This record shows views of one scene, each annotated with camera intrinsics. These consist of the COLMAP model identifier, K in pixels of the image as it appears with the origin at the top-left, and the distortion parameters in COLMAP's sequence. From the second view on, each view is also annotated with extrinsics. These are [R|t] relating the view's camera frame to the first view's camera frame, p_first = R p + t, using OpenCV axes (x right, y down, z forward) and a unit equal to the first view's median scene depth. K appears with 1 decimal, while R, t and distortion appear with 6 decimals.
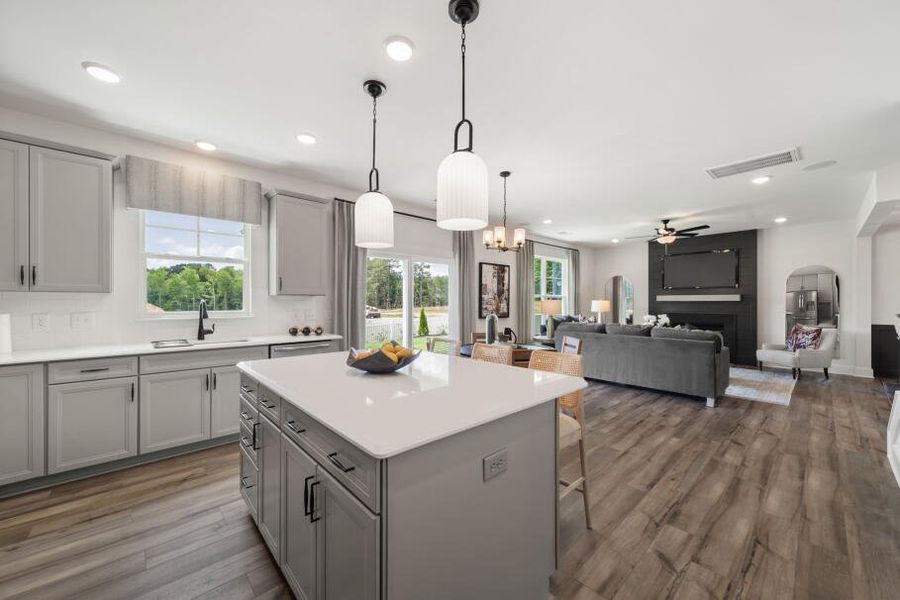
lens RADIAL K [[343.1, 0, 457.9], [0, 343.1, 301.4], [0, 0, 1]] dist [0.001695, -0.000037]
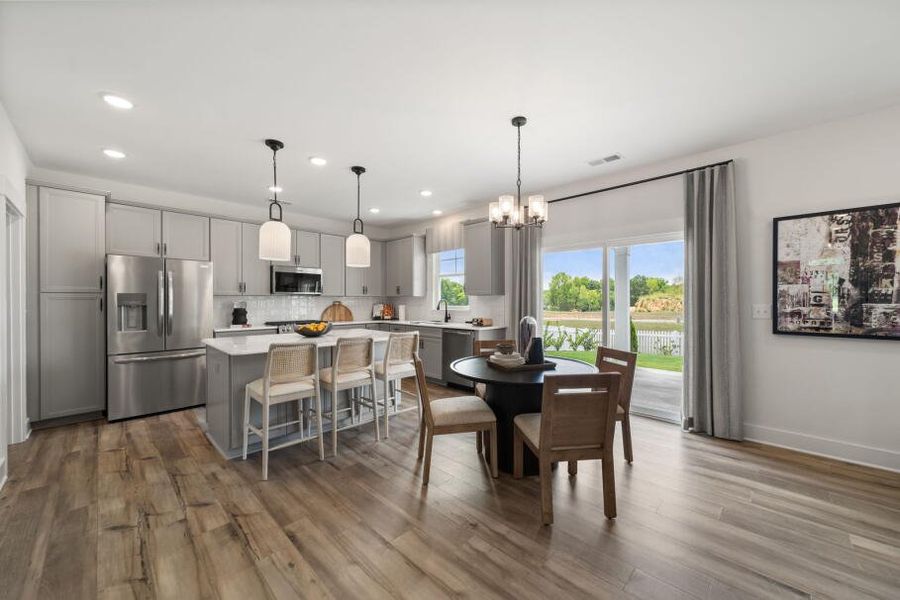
lens RADIAL K [[343.1, 0, 455.6], [0, 343.1, 301.5], [0, 0, 1]] dist [0.001695, -0.000037]
pose [[0.042667, 0.000799, -0.999089, 1.049451], [0.001715, 0.999998, 0.000873, 0.005190], [0.999088, -0.001751, 0.042666, 1.038246]]
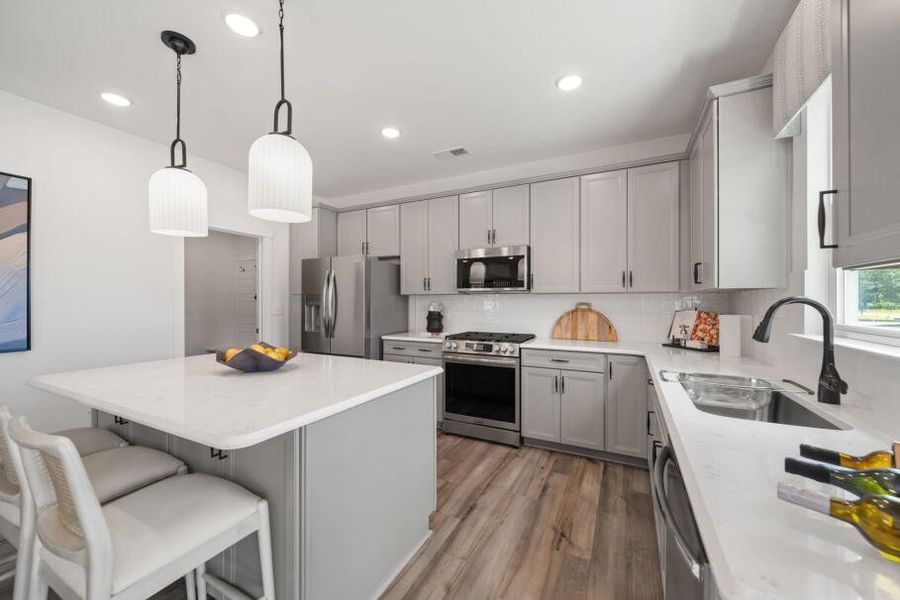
lens RADIAL K [[331.4, 0, 454.8], [0, 331.4, 301.4], [0, 0, 1]] dist [-0.001610, -0.000064]
pose [[-0.935314, -0.008578, -0.353714, -0.244763], [-0.006695, 0.999956, -0.006546, 0.008643], [0.353755, -0.003754, -0.935331, 1.261408]]
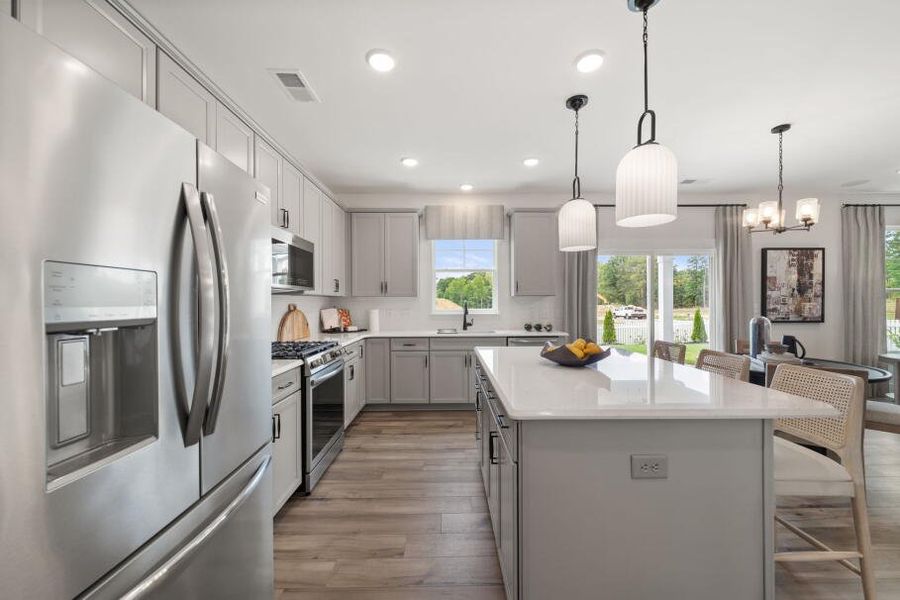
lens RADIAL K [[343.1, 0, 450.1], [0, 343.1, 300.5], [0, 0, 1]] dist [0.001695, -0.000037]
pose [[0.733806, -0.007001, -0.679323, 0.142504], [0.005841, 0.999975, -0.003996, 0.000117], [0.679334, -0.001035, 0.733828, -0.041129]]
